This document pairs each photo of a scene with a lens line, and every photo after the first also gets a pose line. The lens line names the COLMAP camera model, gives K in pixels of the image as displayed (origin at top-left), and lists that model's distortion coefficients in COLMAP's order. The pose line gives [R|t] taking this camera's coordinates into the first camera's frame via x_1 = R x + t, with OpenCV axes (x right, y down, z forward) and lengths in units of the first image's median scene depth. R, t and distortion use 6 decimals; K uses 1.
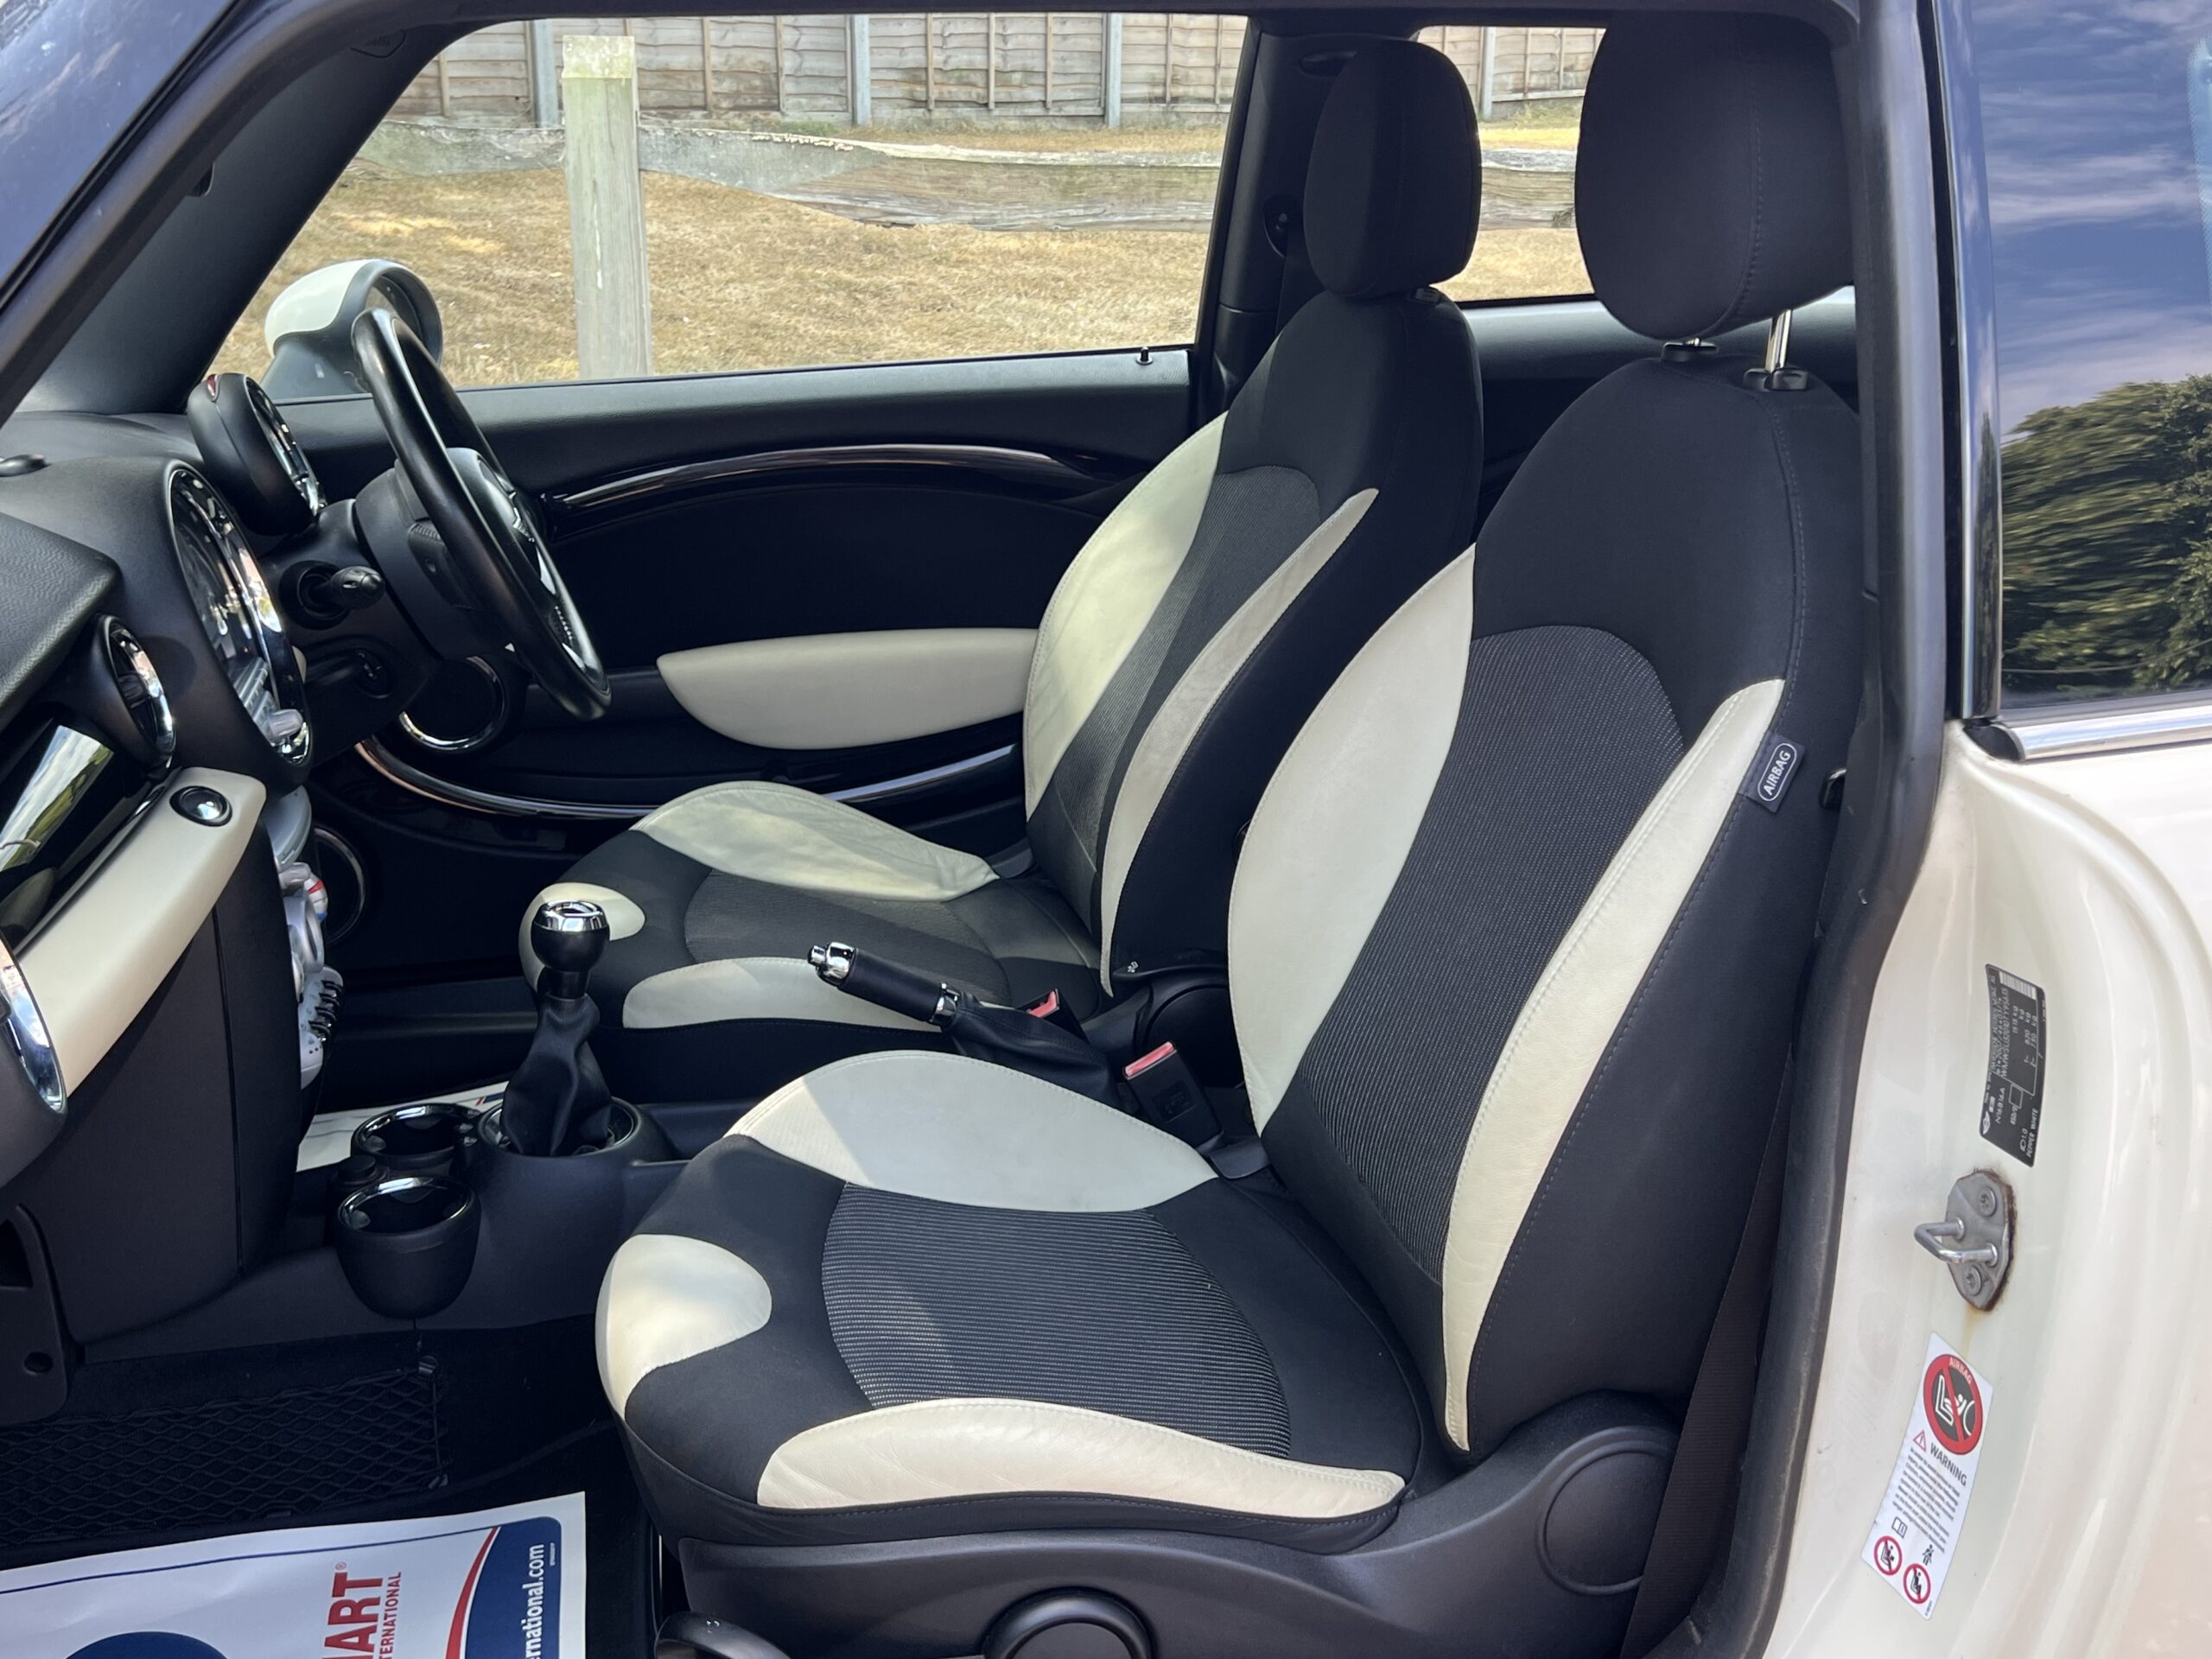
lens RADIAL K [[2286.0, 0, 1128.7], [0, 2286.0, 804.9], [0, 0, 1]] dist [0.052774, 0.000000]
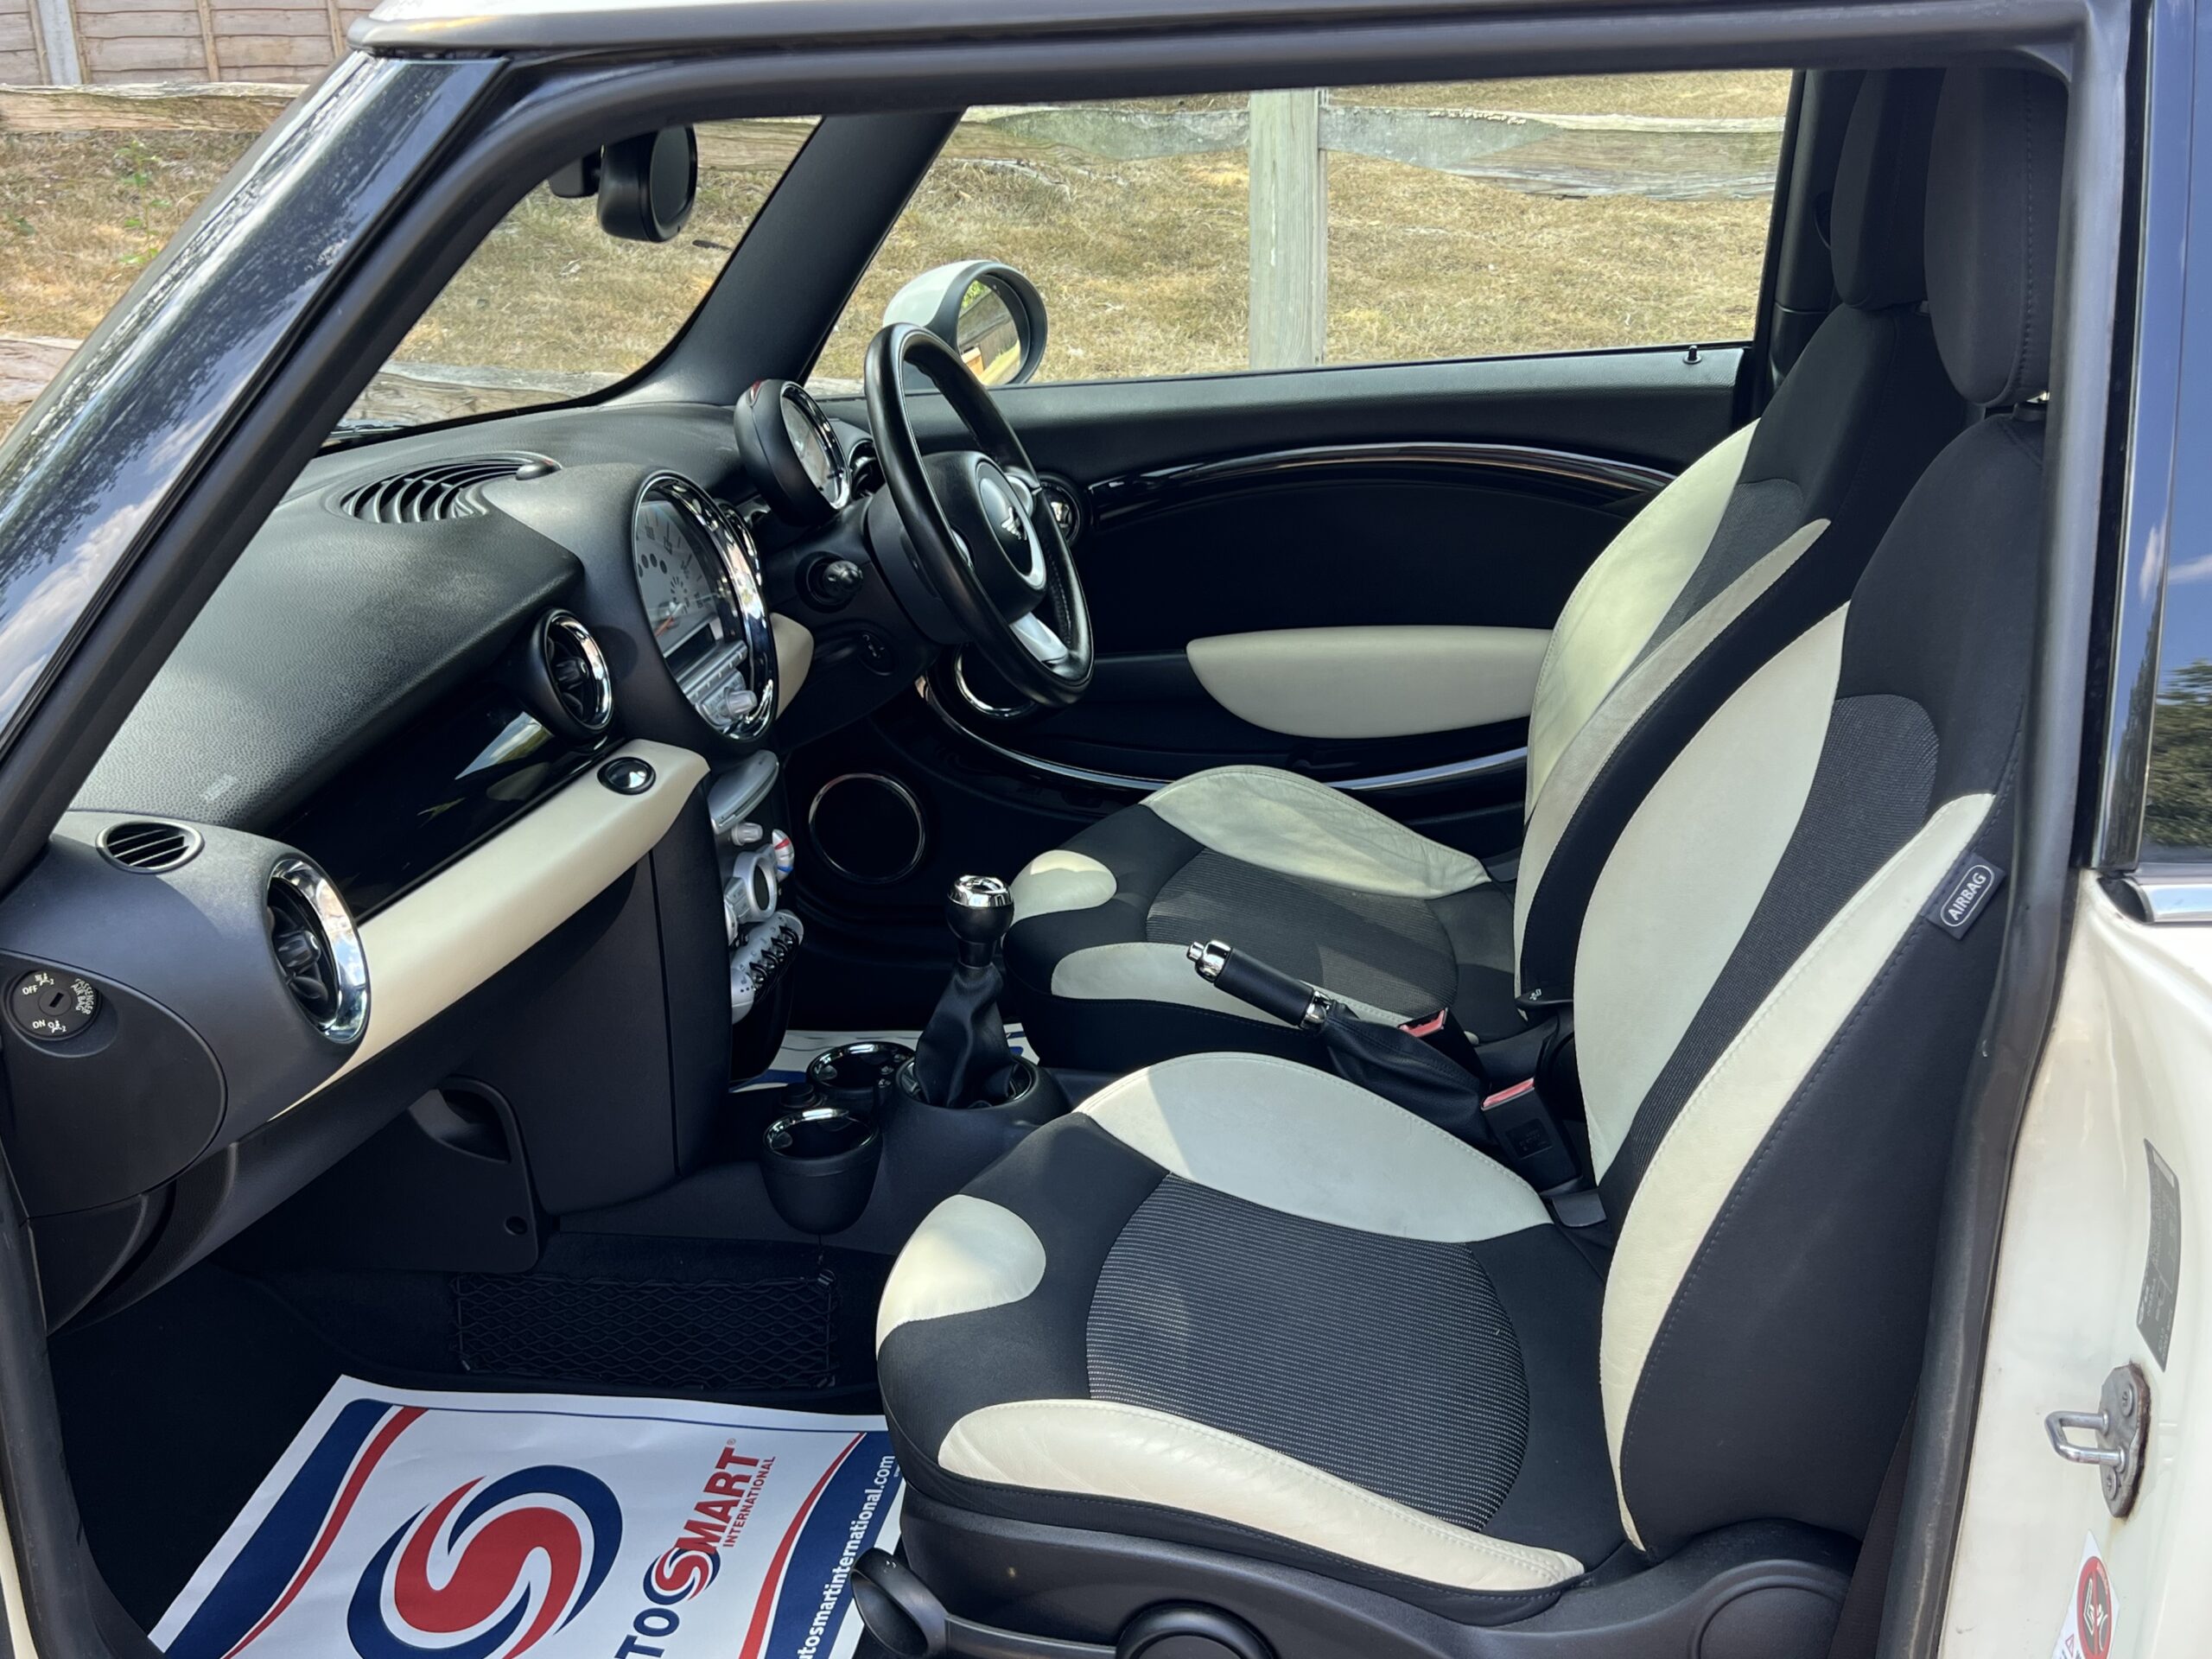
lens RADIAL K [[2286.0, 0, 1158.7], [0, 2286.0, 802.1], [0, 0, 1]] dist [0.052774, 0.000000]
pose [[0.930166, 0.085556, -0.357032, 0.221303], [-0.074419, 0.996218, 0.044841, -0.049433], [0.359518, -0.015139, 0.933015, 0.019499]]
